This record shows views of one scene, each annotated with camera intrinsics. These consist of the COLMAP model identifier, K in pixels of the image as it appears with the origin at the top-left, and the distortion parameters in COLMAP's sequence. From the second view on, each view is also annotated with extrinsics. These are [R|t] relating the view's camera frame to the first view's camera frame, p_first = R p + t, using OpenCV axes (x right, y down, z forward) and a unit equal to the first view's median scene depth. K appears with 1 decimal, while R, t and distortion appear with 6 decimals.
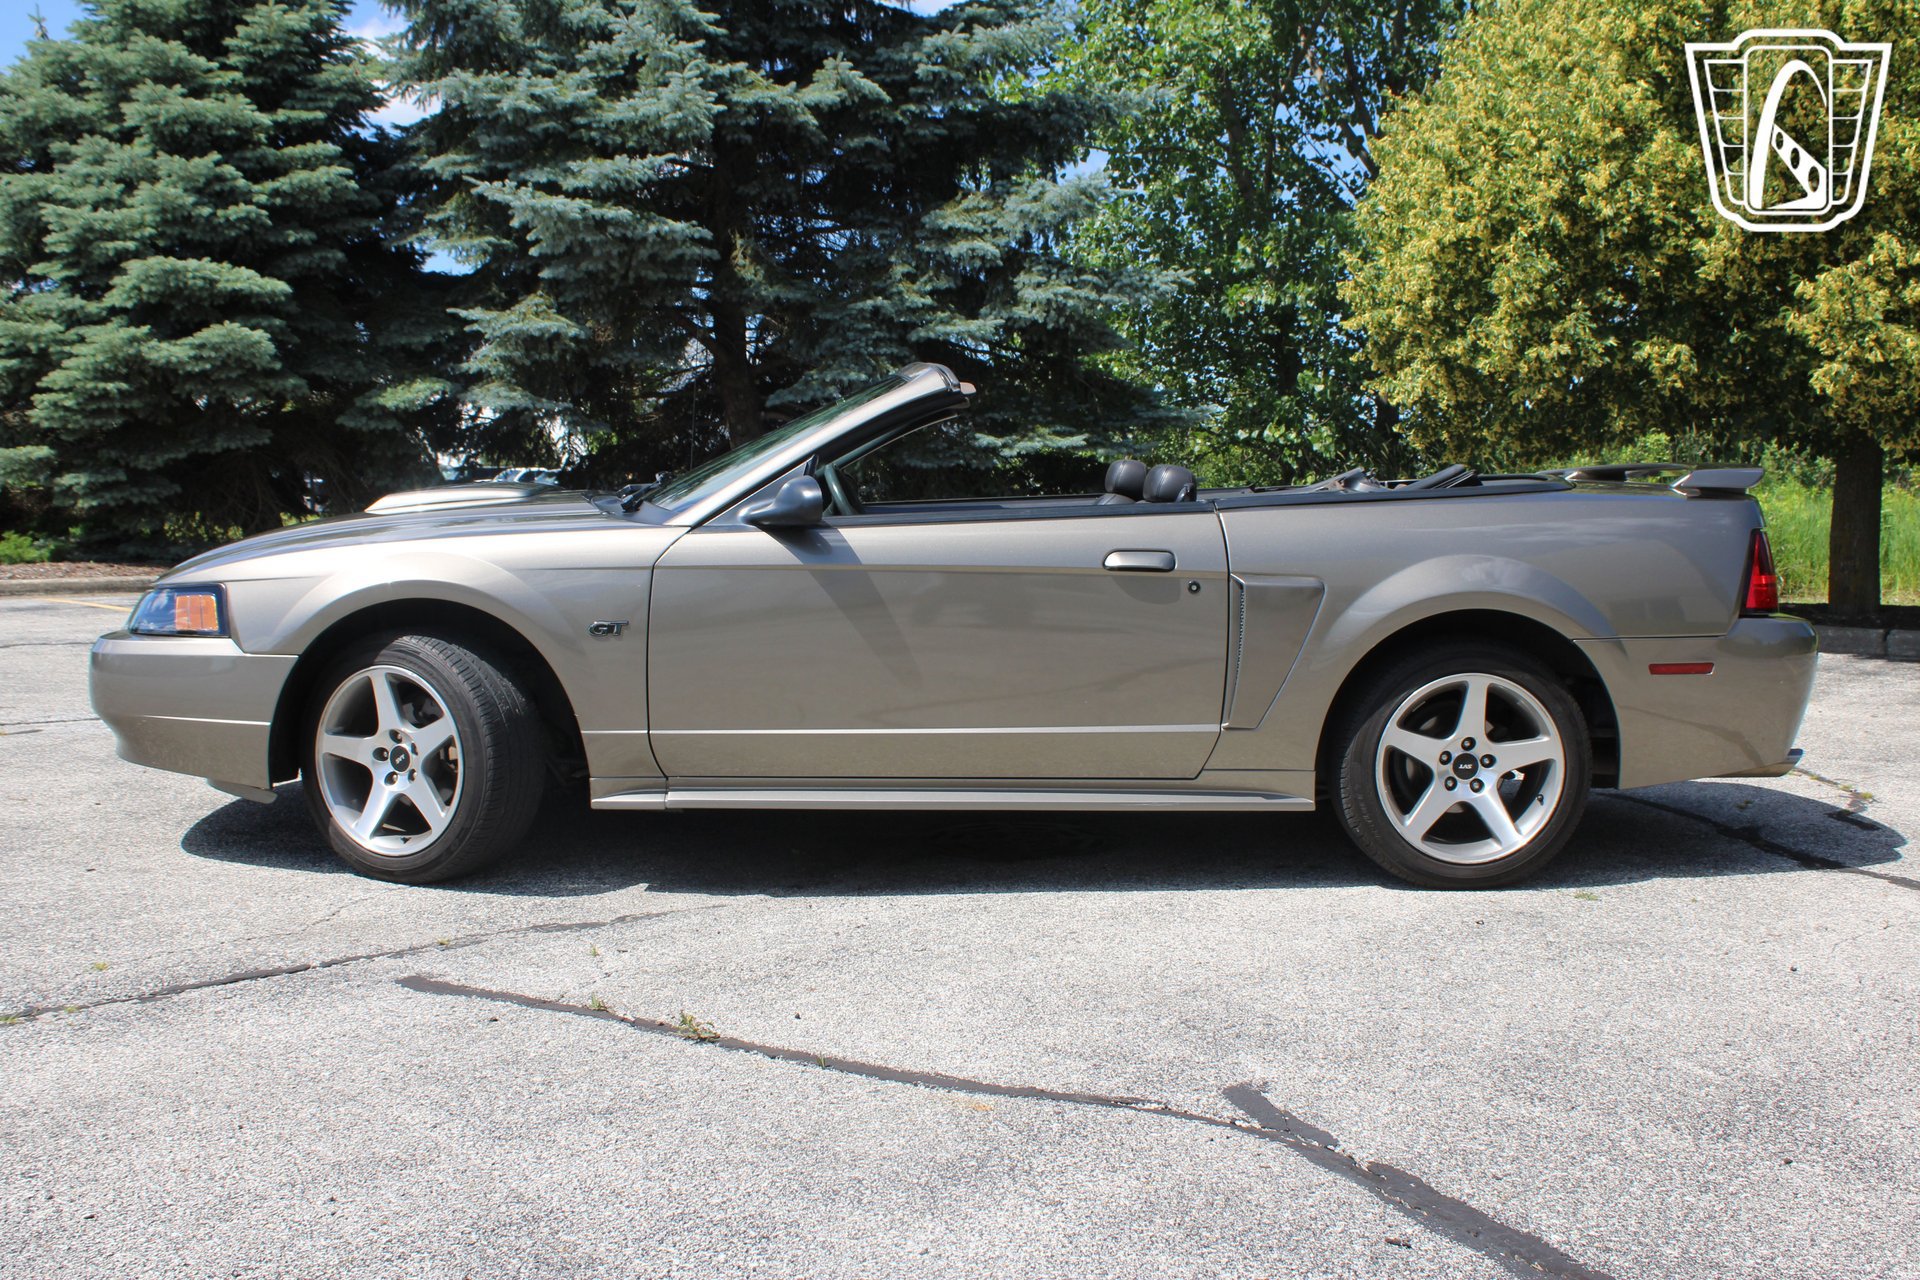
lens RADIAL K [[2498.0, 0, 962.5], [0, 2498.0, 600.4], [0, 0, 1]] dist [-0.075662, 0.101619]
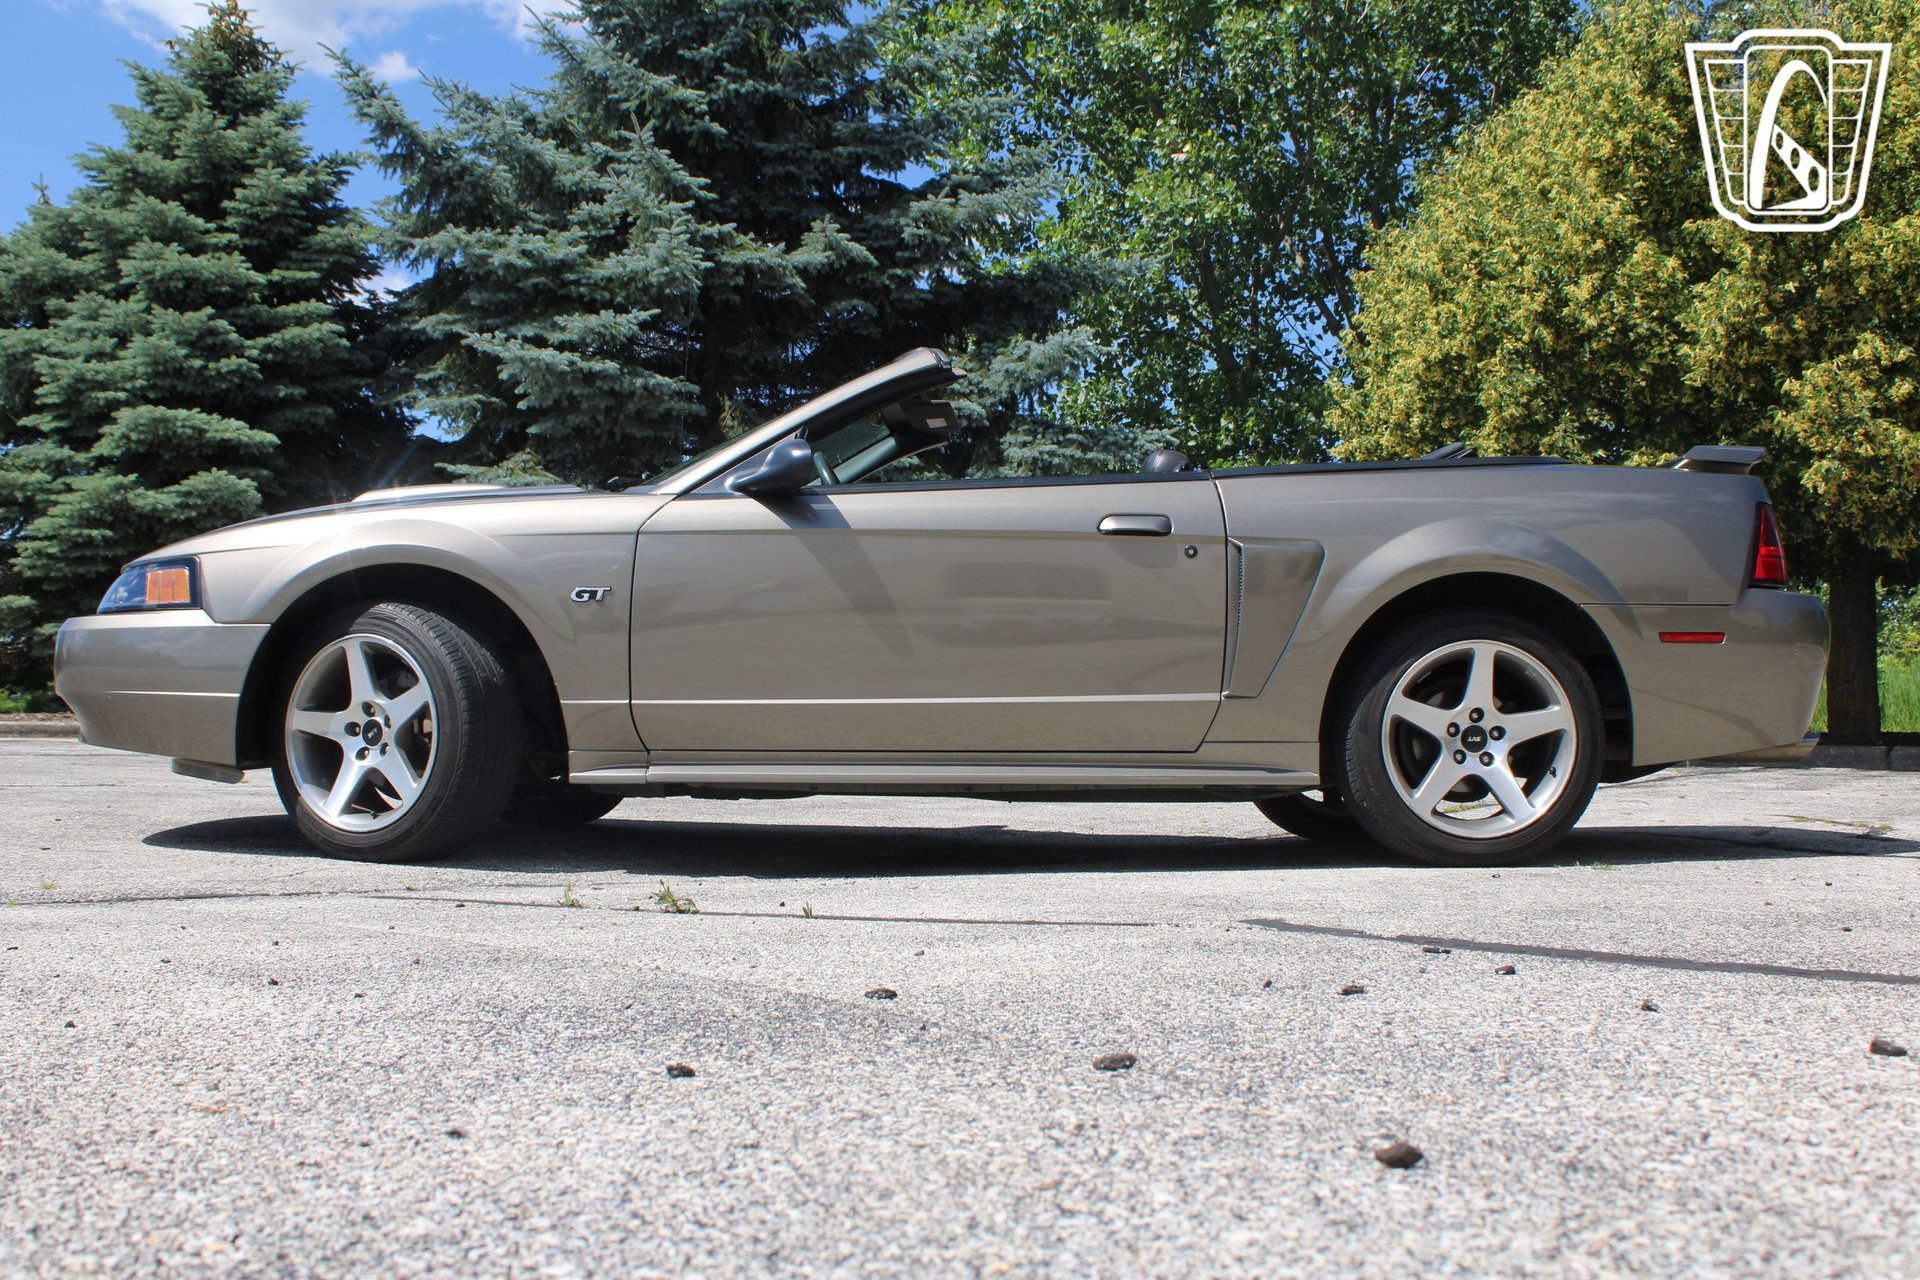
lens RADIAL K [[2490.4, 0, 953.1], [0, 2490.4, 549.5], [0, 0, 1]] dist [-0.087047, 0.100420]
pose [[0.999995, -0.001300, 0.002960, -0.001805], [0.001711, 0.989691, -0.143210, 0.073506], [-0.002743, 0.143214, 0.989688, 0.020246]]
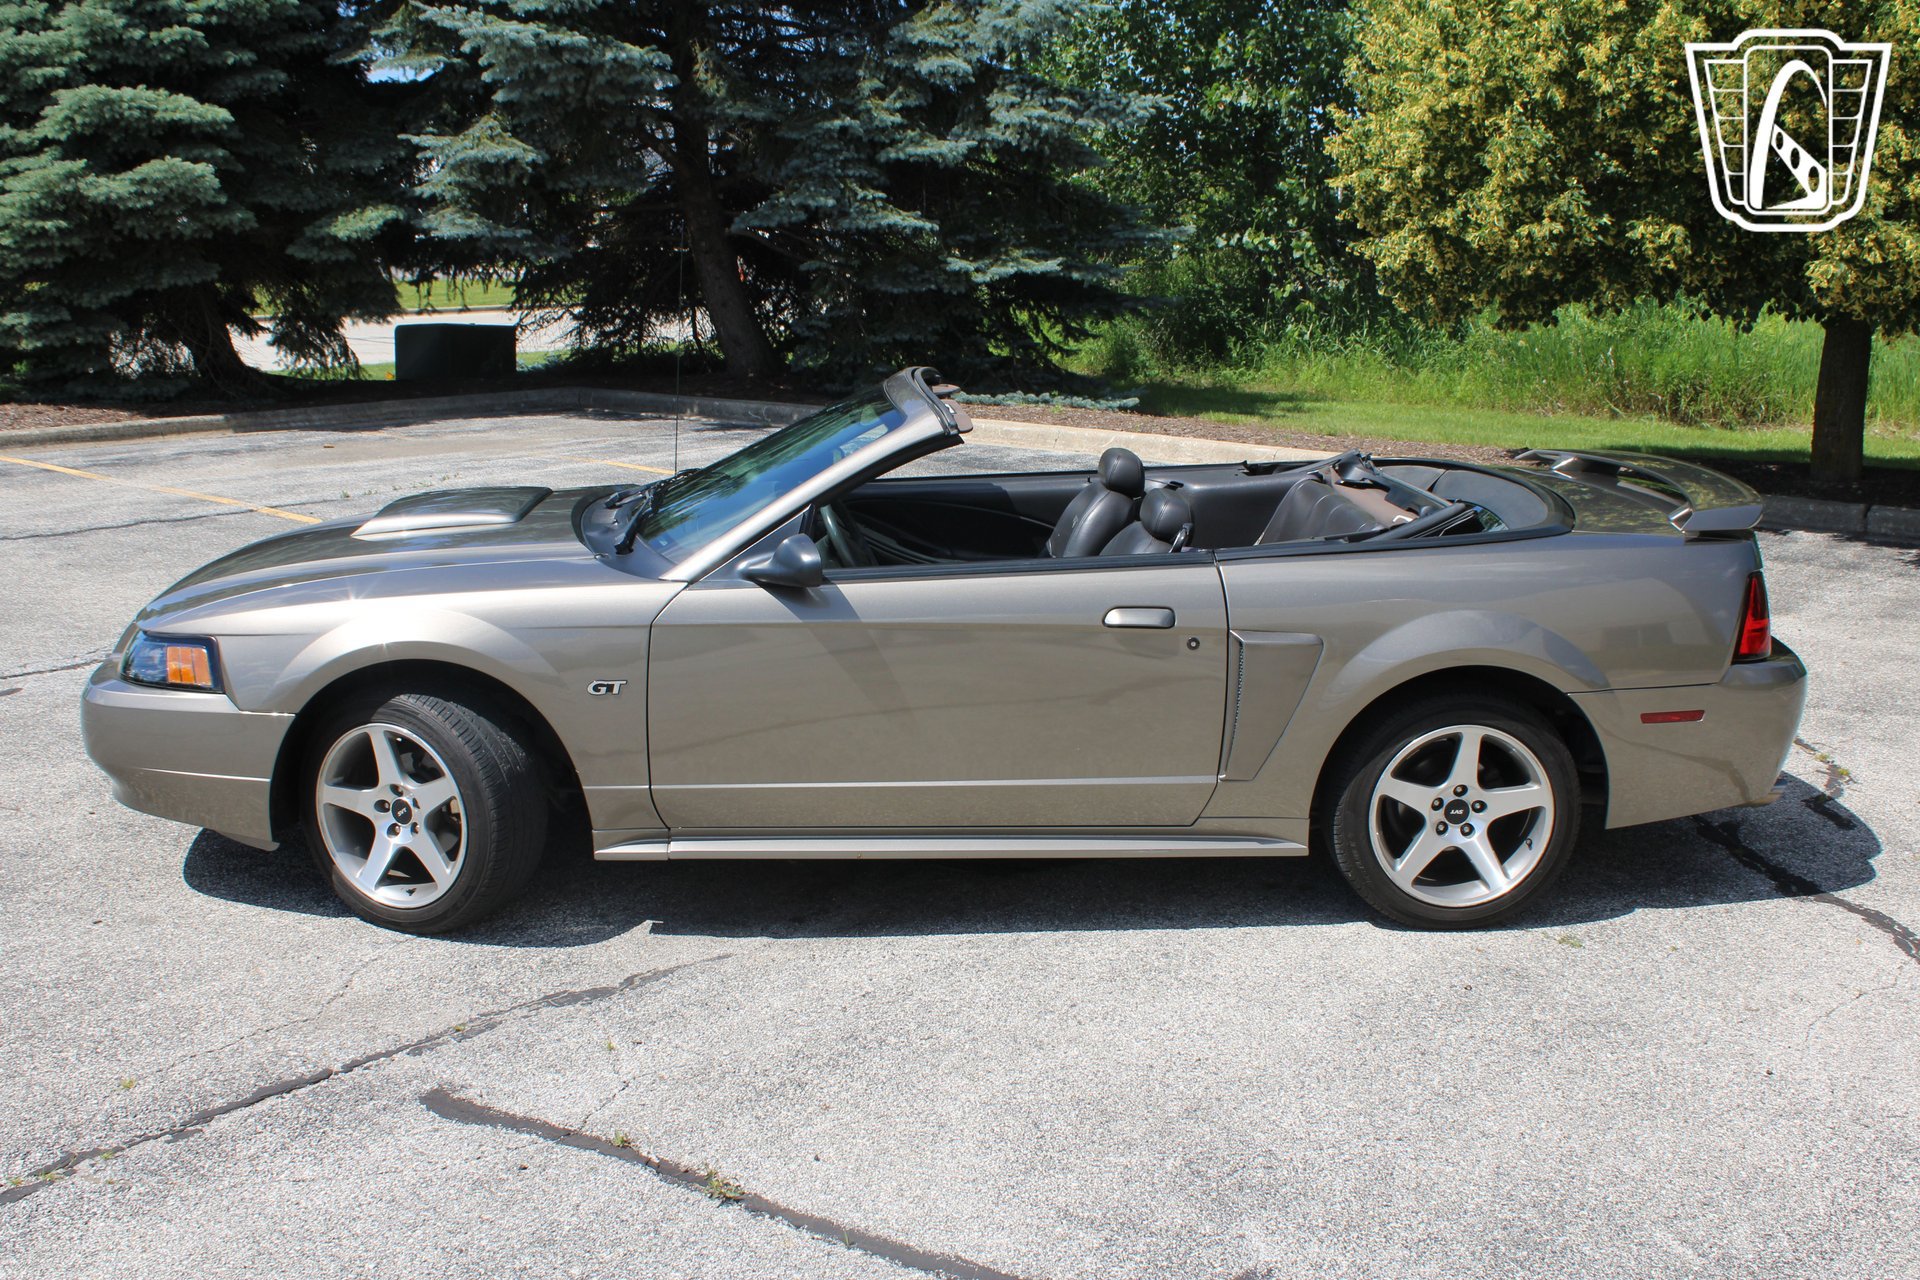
lens RADIAL K [[2536.7, 0, 983.9], [0, 2536.7, 690.7], [0, 0, 1]] dist [-0.078784, 0.169941]
pose [[0.999612, -0.005435, 0.027329, -0.010528], [0.000622, 0.984900, 0.173121, -0.089931], [-0.027858, -0.173037, 0.984521, -0.001375]]
